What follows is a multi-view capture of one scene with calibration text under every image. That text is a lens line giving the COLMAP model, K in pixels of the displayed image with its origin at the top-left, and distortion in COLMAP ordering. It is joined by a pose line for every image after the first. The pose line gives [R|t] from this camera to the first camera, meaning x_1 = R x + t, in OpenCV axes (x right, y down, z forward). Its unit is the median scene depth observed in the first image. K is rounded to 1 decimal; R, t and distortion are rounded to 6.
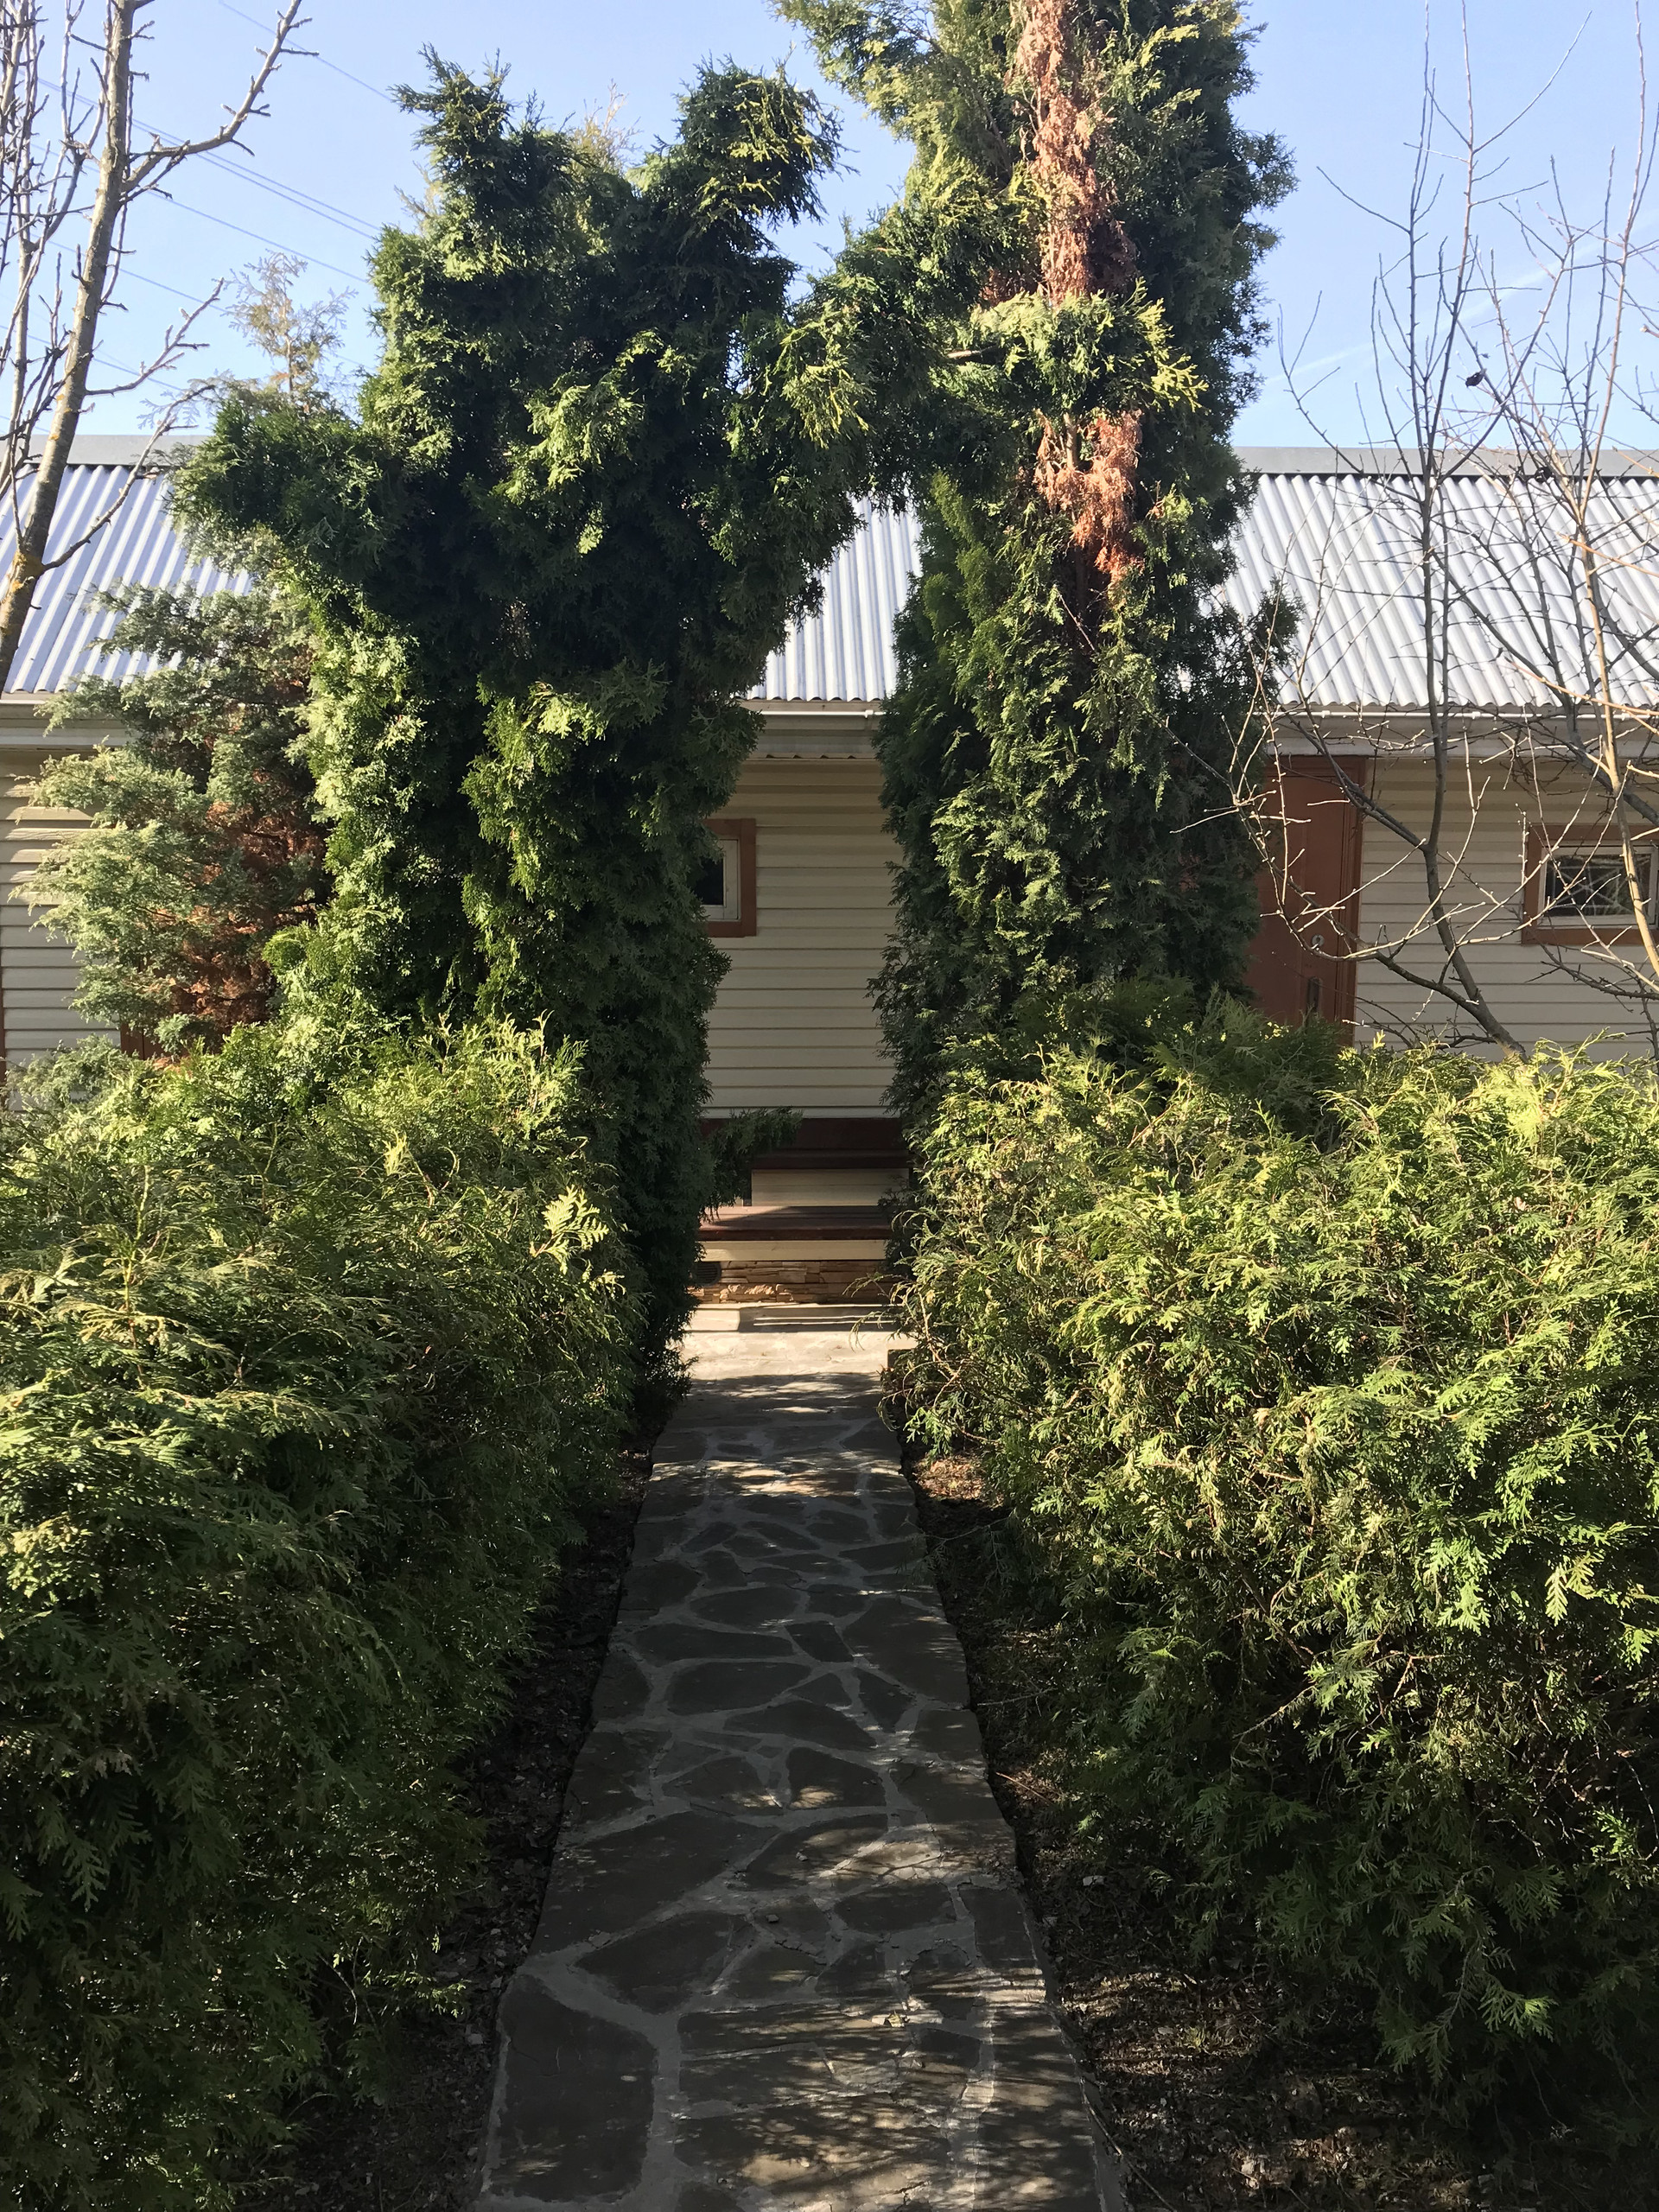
lens RADIAL K [[1790.9, 0, 829.5], [0, 1790.9, 1106.0], [0, 0, 1]] dist [0.007563, -0.008044]
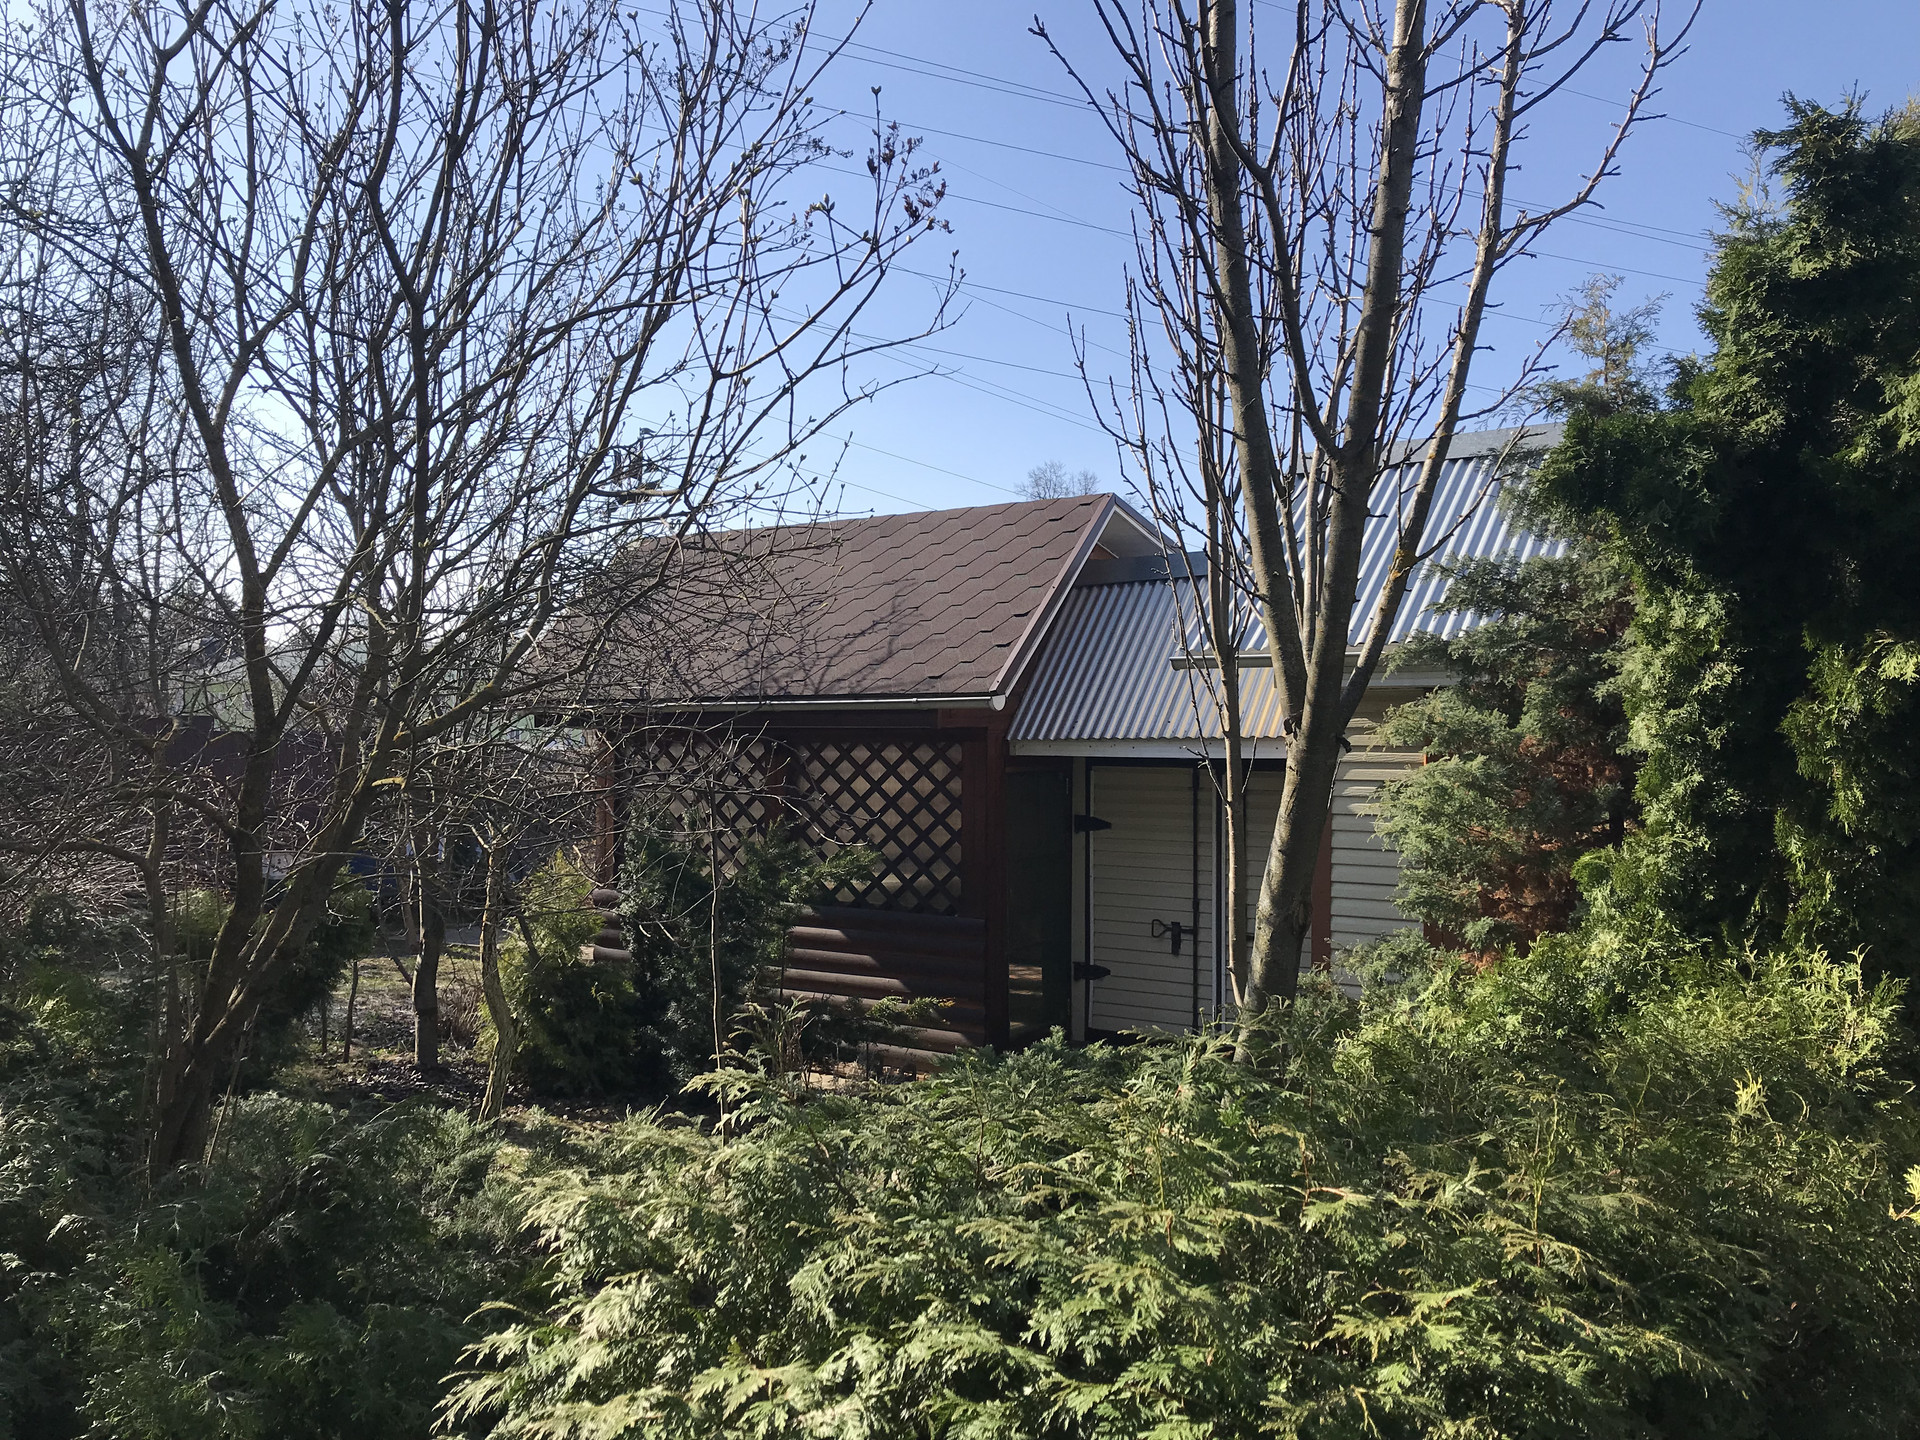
lens RADIAL K [[1548.0, 0, 960.0], [0, 1548.0, 720.0], [0, 0, 1]] dist [0.065390, -0.088391]
pose [[0.788478, -0.007772, -0.615014, -0.015999], [-0.097665, 0.985652, -0.137668, -0.007164], [0.607259, 0.168613, 0.776406, -0.008186]]
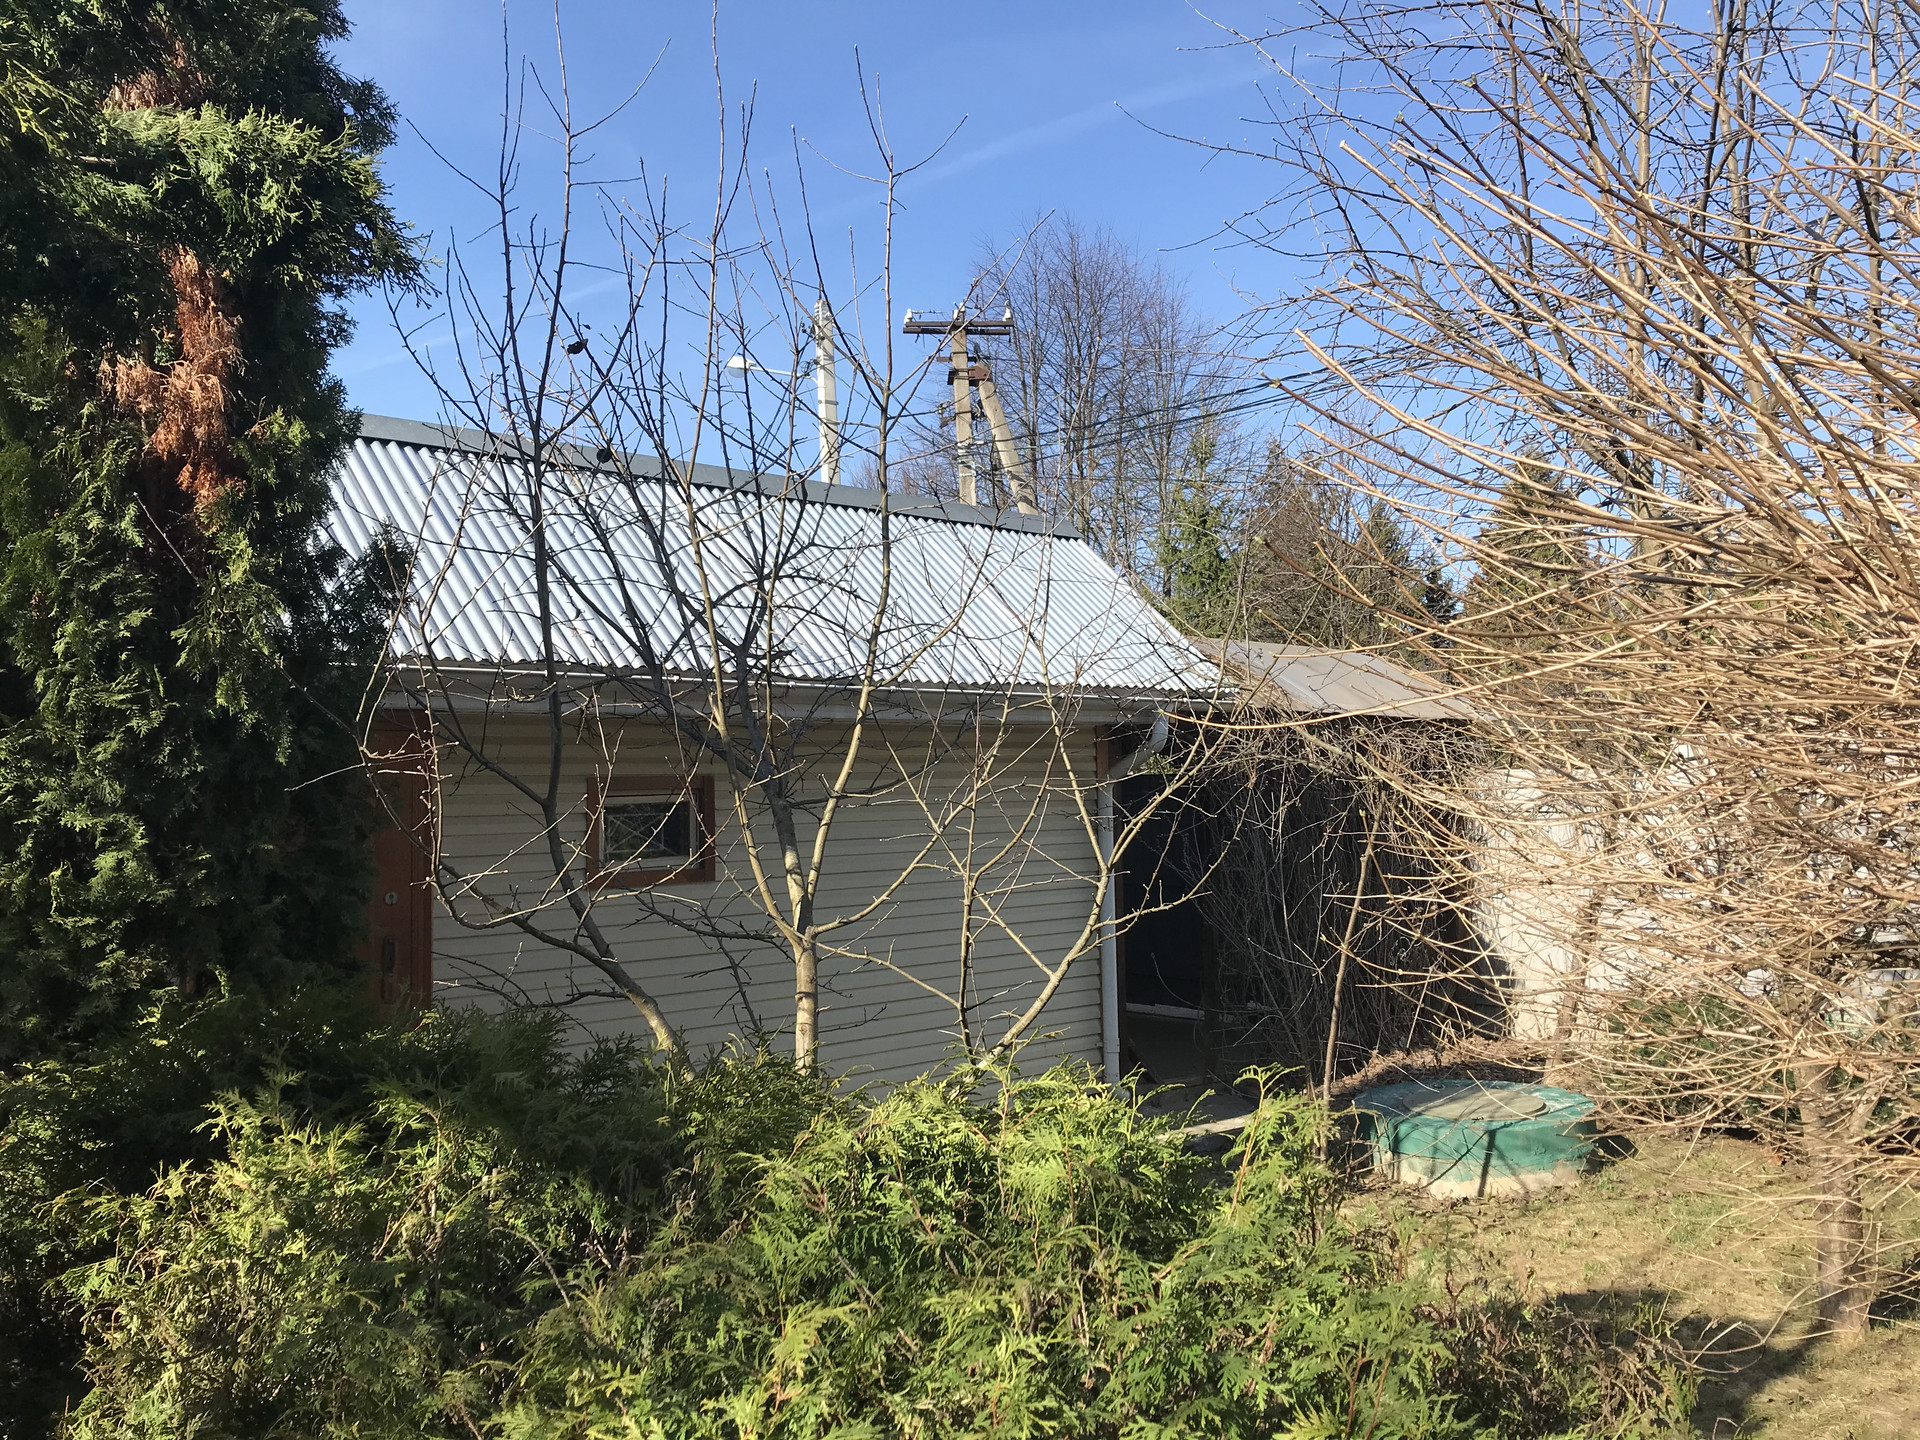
lens RADIAL K [[1554.5, 0, 960.0], [0, 1554.5, 720.0], [0, 0, 1]] dist [0.007563, -0.008044]
pose [[0.773819, 0.018605, 0.633133, -0.039813], [0.097542, 0.984145, -0.148136, -0.055103], [-0.625851, 0.176387, 0.759736, 0.280621]]
